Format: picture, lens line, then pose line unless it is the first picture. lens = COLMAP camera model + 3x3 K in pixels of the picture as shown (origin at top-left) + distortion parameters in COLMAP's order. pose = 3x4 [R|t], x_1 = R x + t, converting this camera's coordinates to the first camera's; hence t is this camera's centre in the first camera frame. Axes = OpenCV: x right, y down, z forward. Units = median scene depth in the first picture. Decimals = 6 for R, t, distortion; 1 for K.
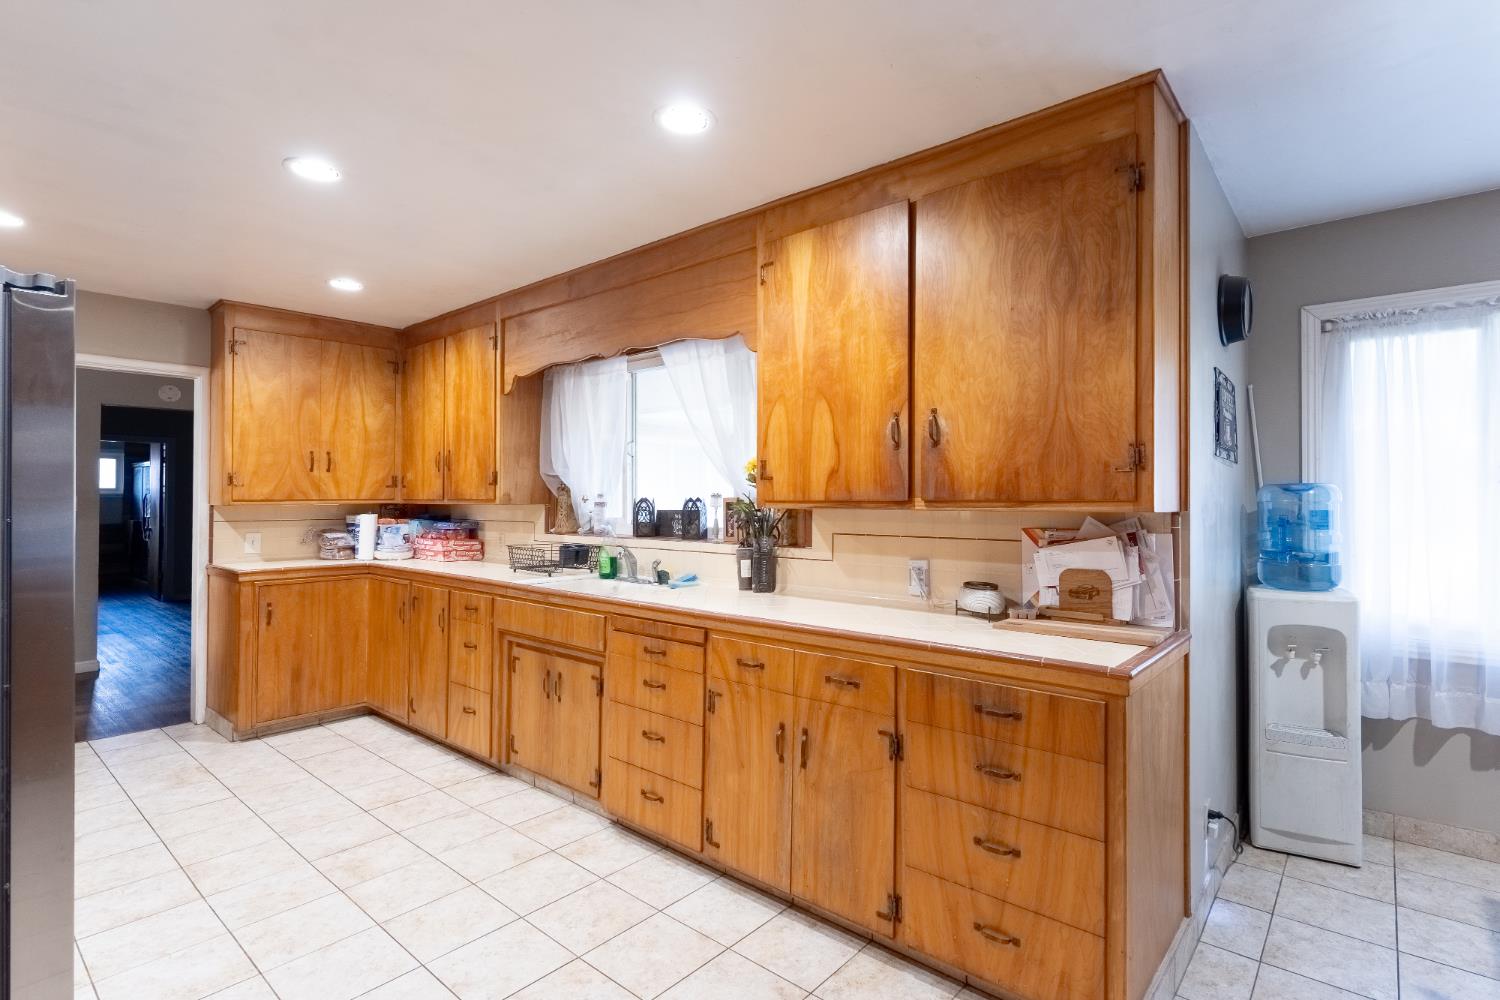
lens RADIAL K [[720.1, 0, 759.6], [0, 720.1, 496.8], [0, 0, 1]] dist [0.000549, -0.000080]
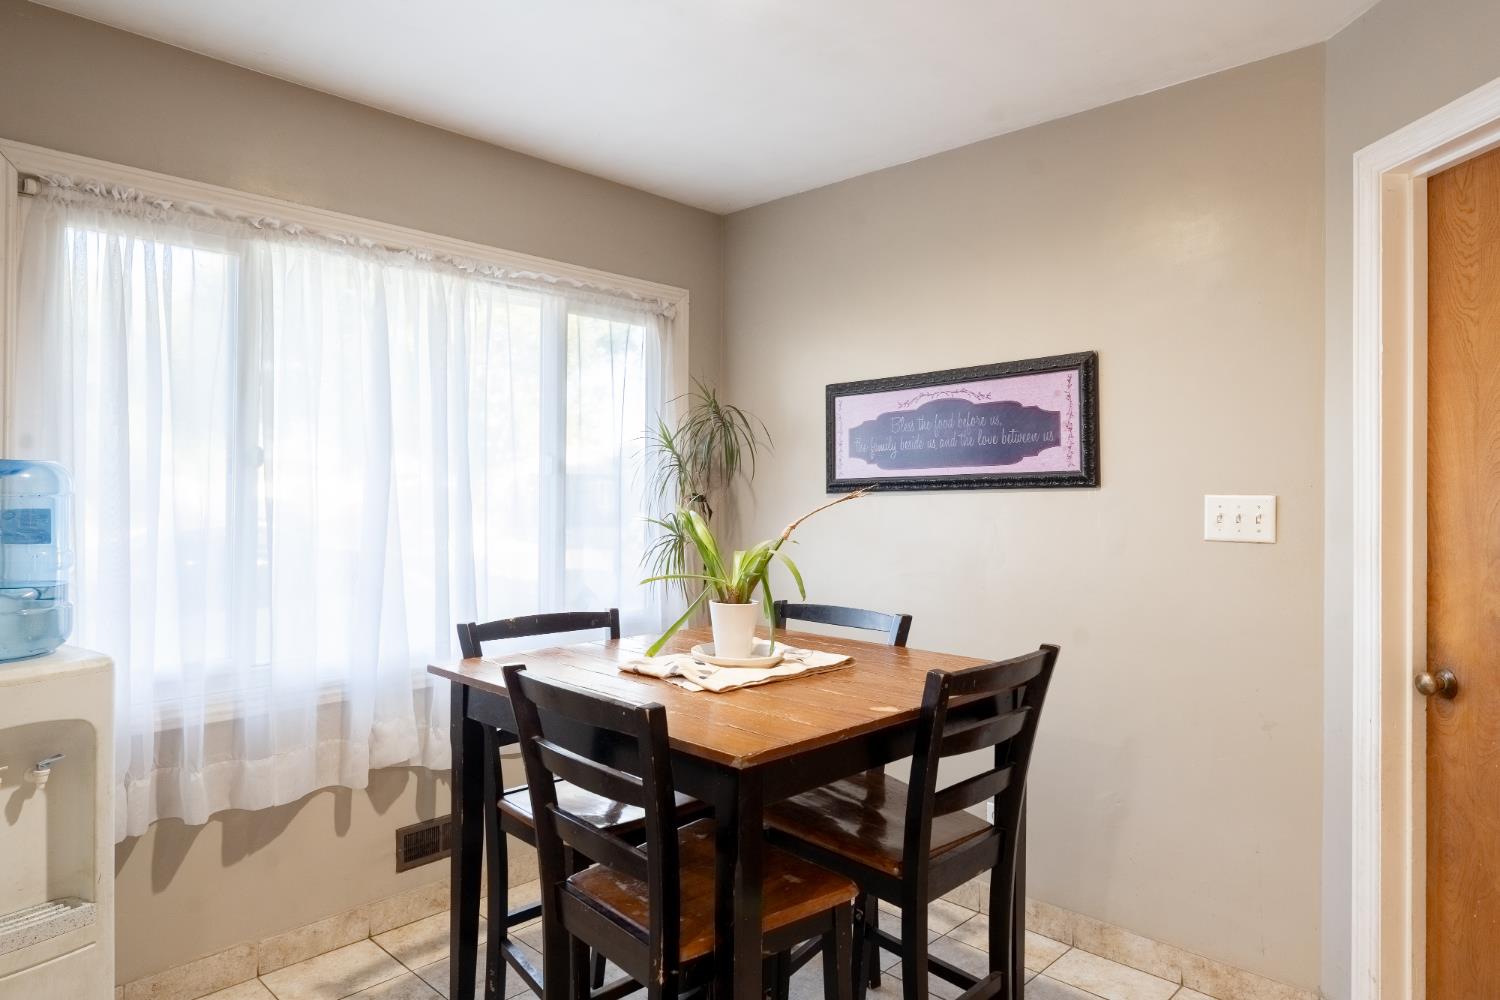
lens RADIAL K [[914.6, 0, 757.0], [0, 914.6, 491.6], [0, 0, 1]] dist [-0.001364, -0.000375]
pose [[0.051726, -0.000089, 0.998661, 0.104786], [-0.007590, 0.999971, 0.000482, 0.000230], [-0.998632, -0.007605, 0.051724, 0.418425]]
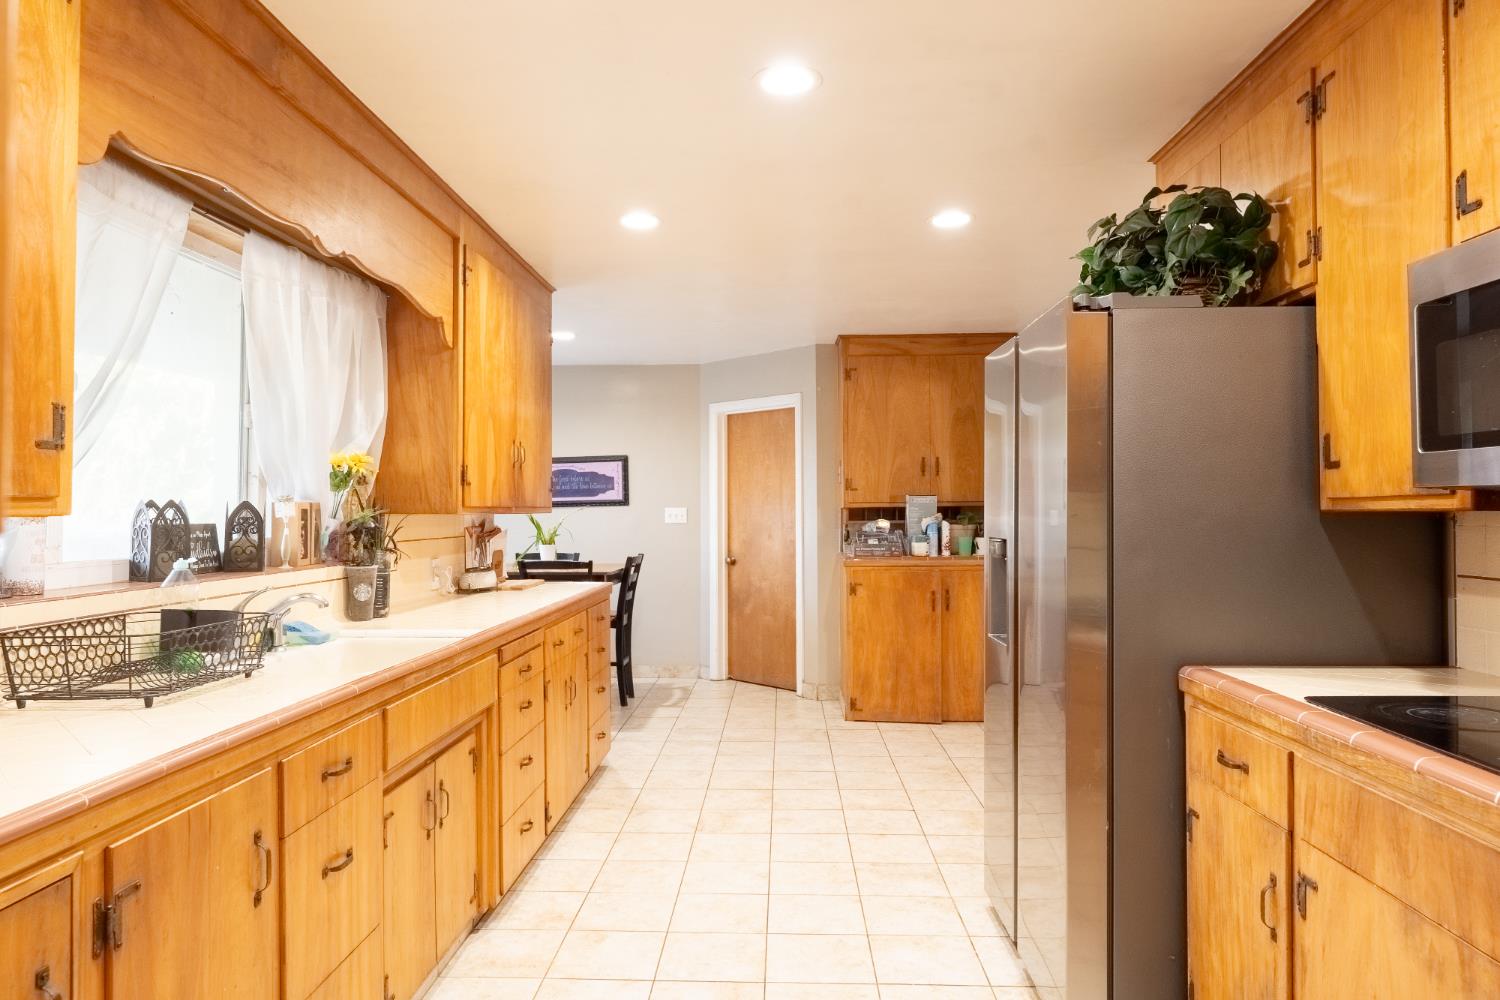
lens RADIAL K [[914.6, 0, 751.3], [0, 914.6, 501.3], [0, 0, 1]] dist [-0.001364, -0.000375]
pose [[-0.607207, 0.008003, 0.794504, -1.203806], [-0.002071, 0.999930, -0.011655, 0.011075], [-0.794541, -0.008723, -0.607147, 1.417950]]
